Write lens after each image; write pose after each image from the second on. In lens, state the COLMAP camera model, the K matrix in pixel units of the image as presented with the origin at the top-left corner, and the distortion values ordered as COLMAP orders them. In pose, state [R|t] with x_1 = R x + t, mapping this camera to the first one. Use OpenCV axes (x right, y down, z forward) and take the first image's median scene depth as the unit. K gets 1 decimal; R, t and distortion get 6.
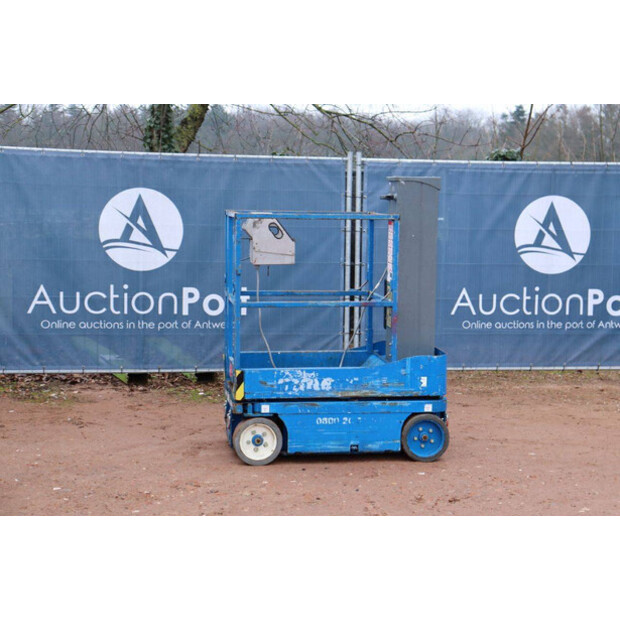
lens RADIAL K [[1117.3, 0, 310.0], [0, 1117.3, 310.0], [0, 0, 1]] dist [0.210654, -0.029639]
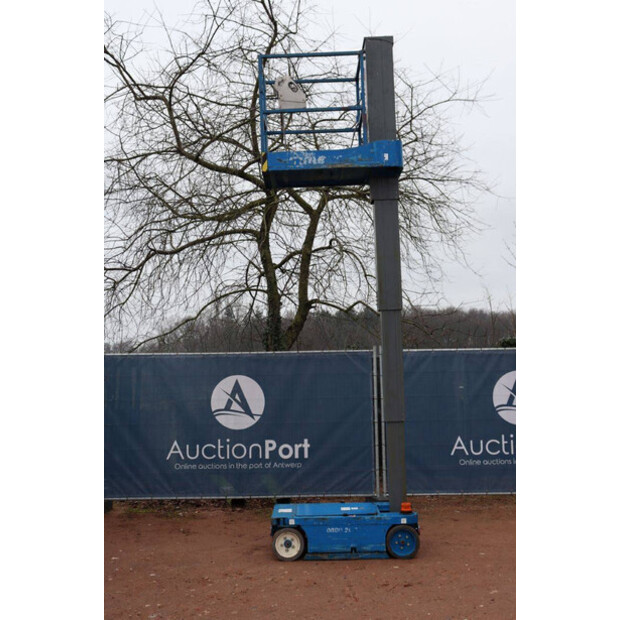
lens RADIAL K [[801.7, 0, 310.0], [0, 801.7, 310.0], [0, 0, 1]] dist [0.026664, 0.021331]
pose [[0.986347, -0.046876, -0.157865, 0.125987], [0.018423, 0.984024, -0.177083, 0.000001], [0.163644, 0.171757, 0.971453, -0.066744]]
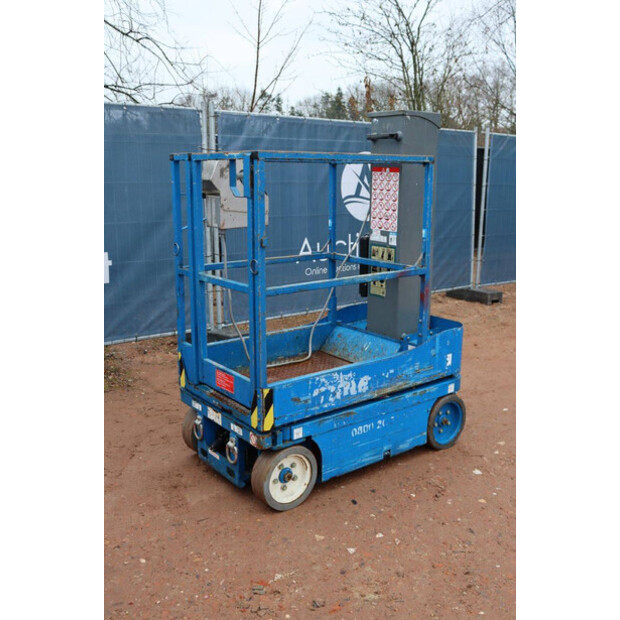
lens RADIAL K [[637.6, 0, 310.0], [0, 637.6, 310.0], [0, 0, 1]] dist [-0.051369, -0.002248]
pose [[0.874794, -0.111540, 0.471480, -0.162678], [0.056916, 0.990059, 0.128619, -0.031165], [-0.481140, -0.085681, 0.872447, 0.489623]]
